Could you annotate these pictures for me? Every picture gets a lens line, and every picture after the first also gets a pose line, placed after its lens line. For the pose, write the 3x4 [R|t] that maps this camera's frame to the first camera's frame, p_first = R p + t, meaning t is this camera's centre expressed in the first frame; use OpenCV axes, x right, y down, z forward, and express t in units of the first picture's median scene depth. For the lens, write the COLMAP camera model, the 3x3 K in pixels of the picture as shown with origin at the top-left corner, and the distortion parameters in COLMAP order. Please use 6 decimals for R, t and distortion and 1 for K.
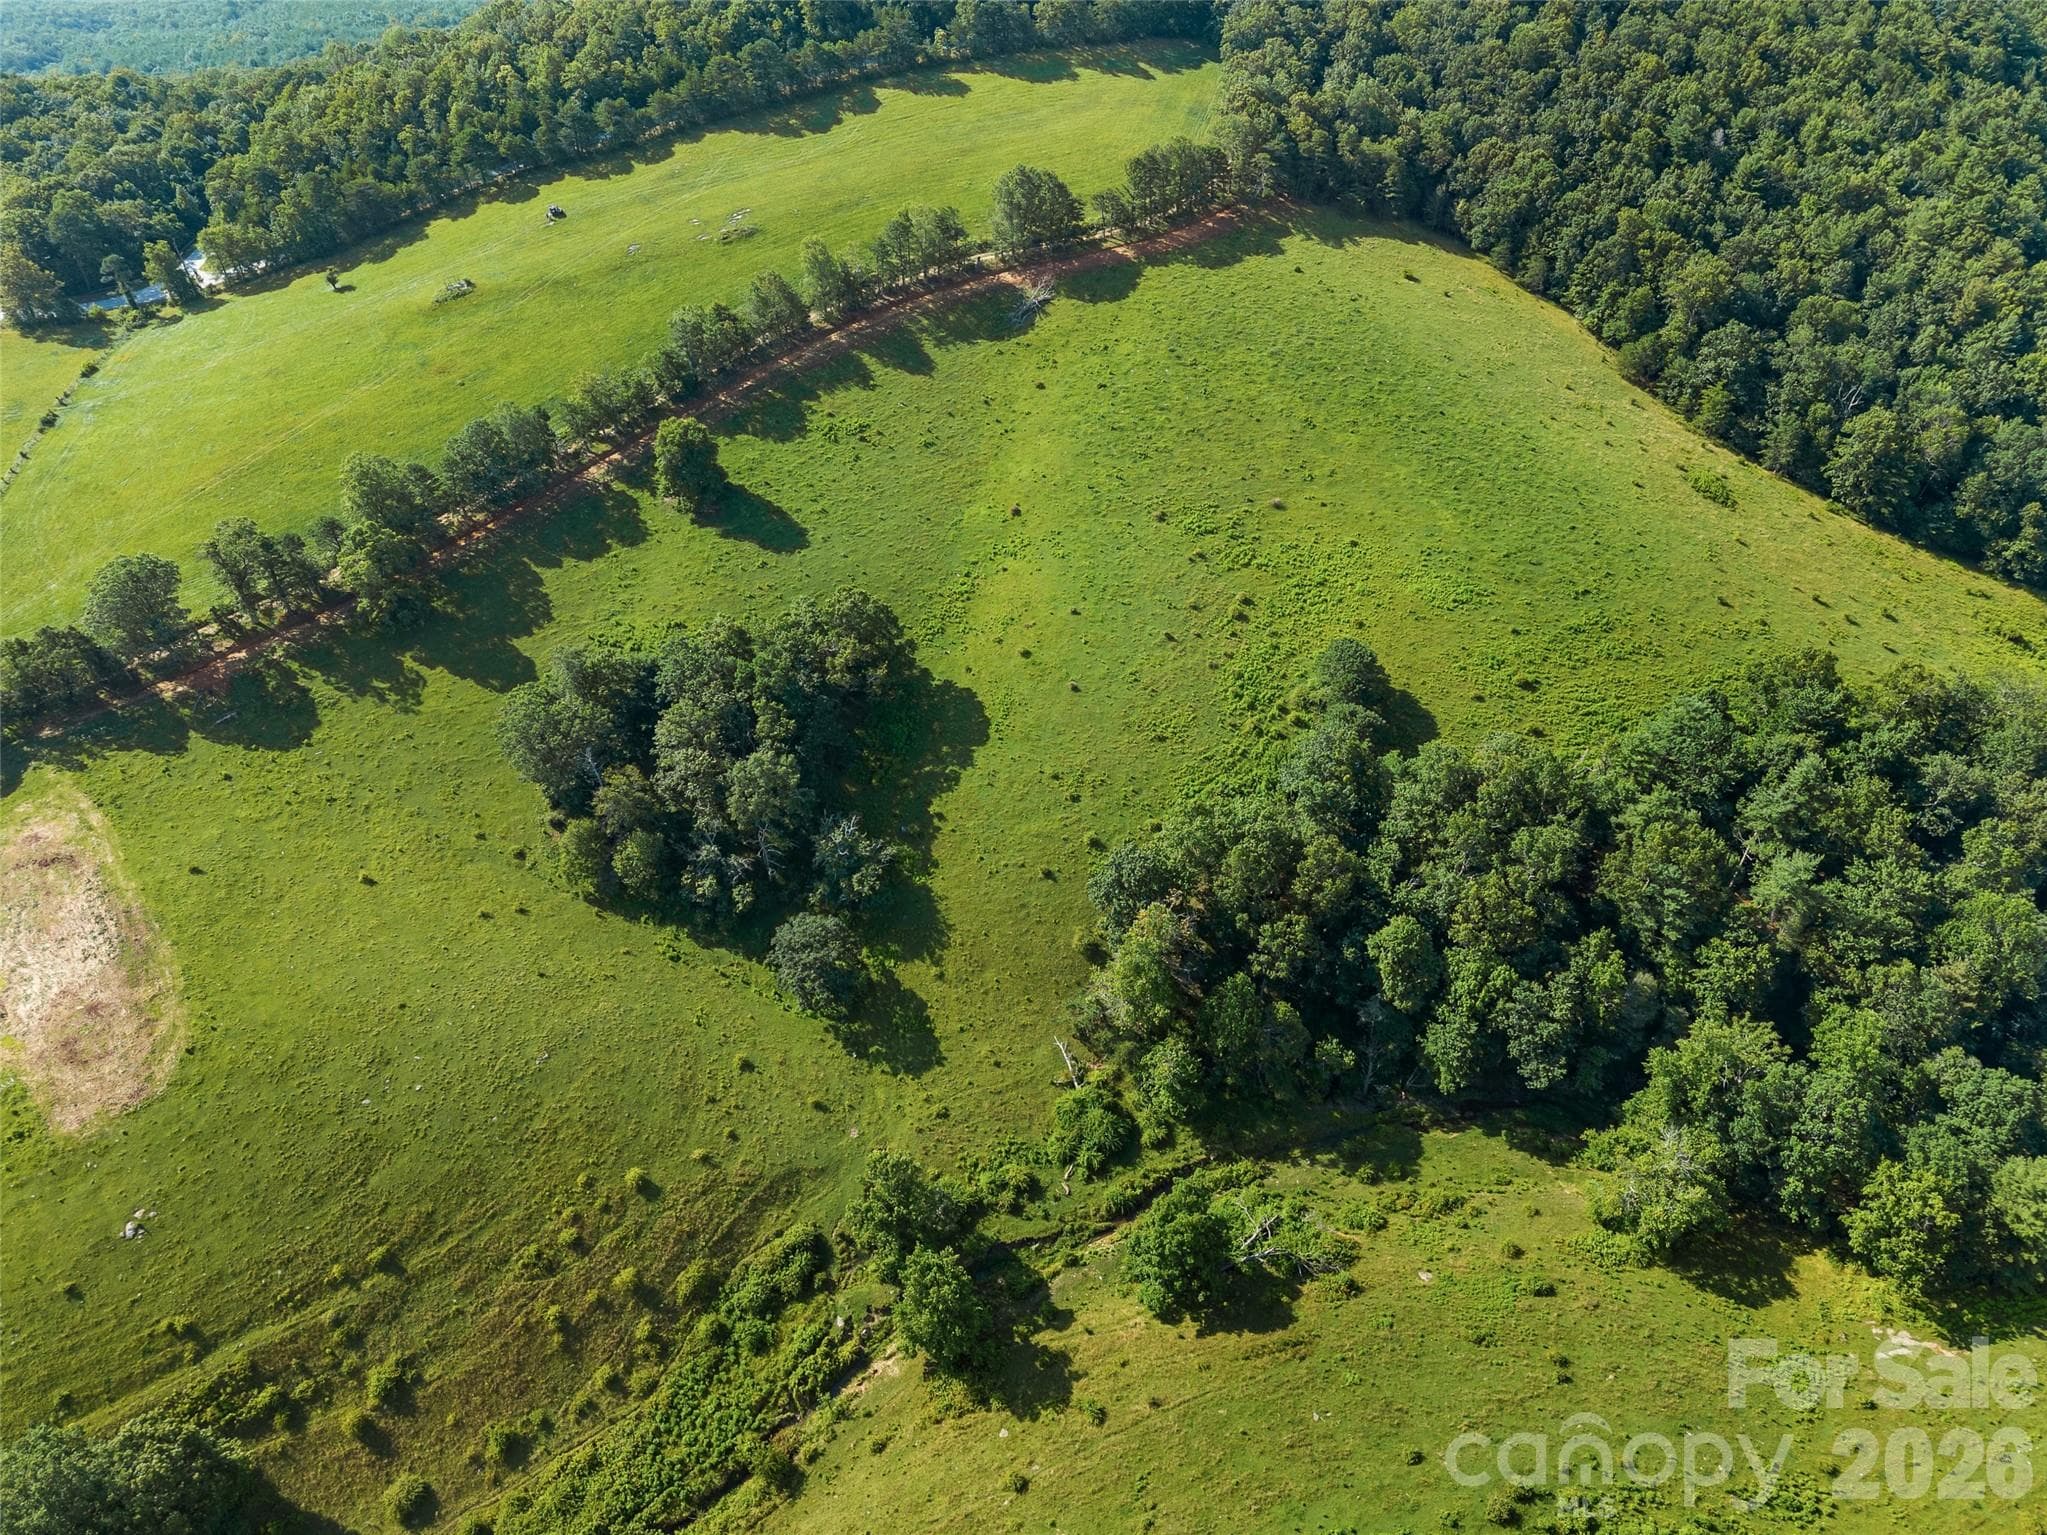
lens RADIAL K [[1405.3, 0, 1065.6], [0, 1405.3, 763.7], [0, 0, 1]] dist [0.025586, -0.033403]
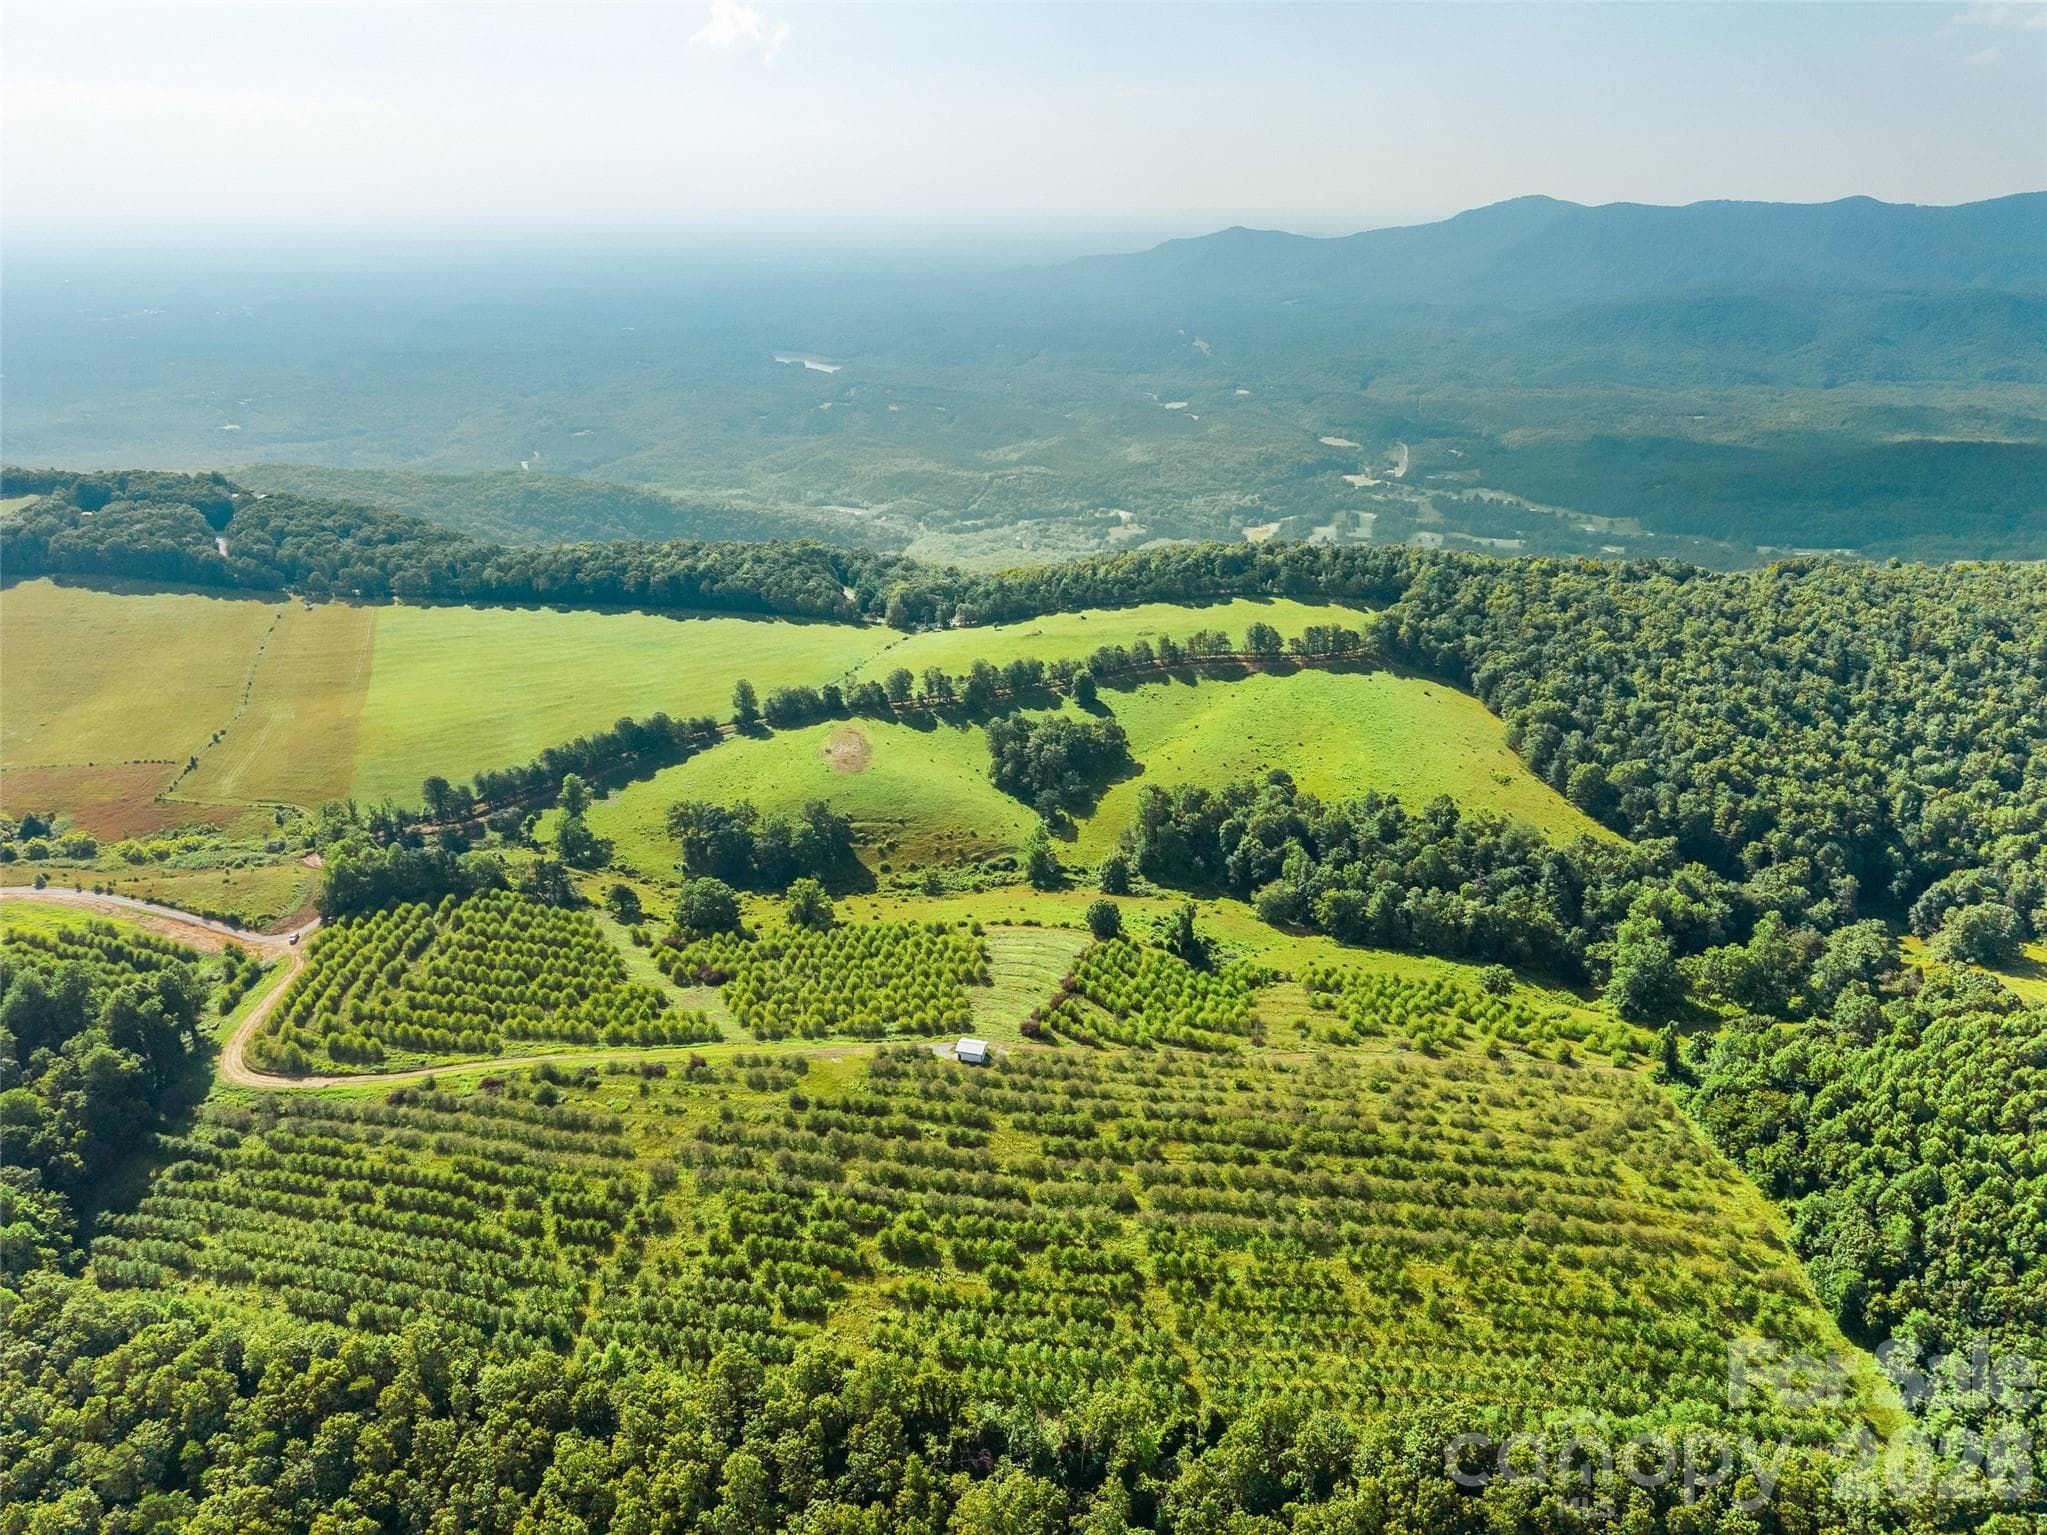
lens RADIAL K [[1405.3, 0, 1065.6], [0, 1405.3, 763.7], [0, 0, 1]] dist [0.025586, -0.033403]
pose [[0.887260, 0.168115, -0.429544, 0.787569], [-0.326733, 0.886382, -0.327982, 0.723499], [0.325601, 0.431351, 0.841380, -1.080077]]
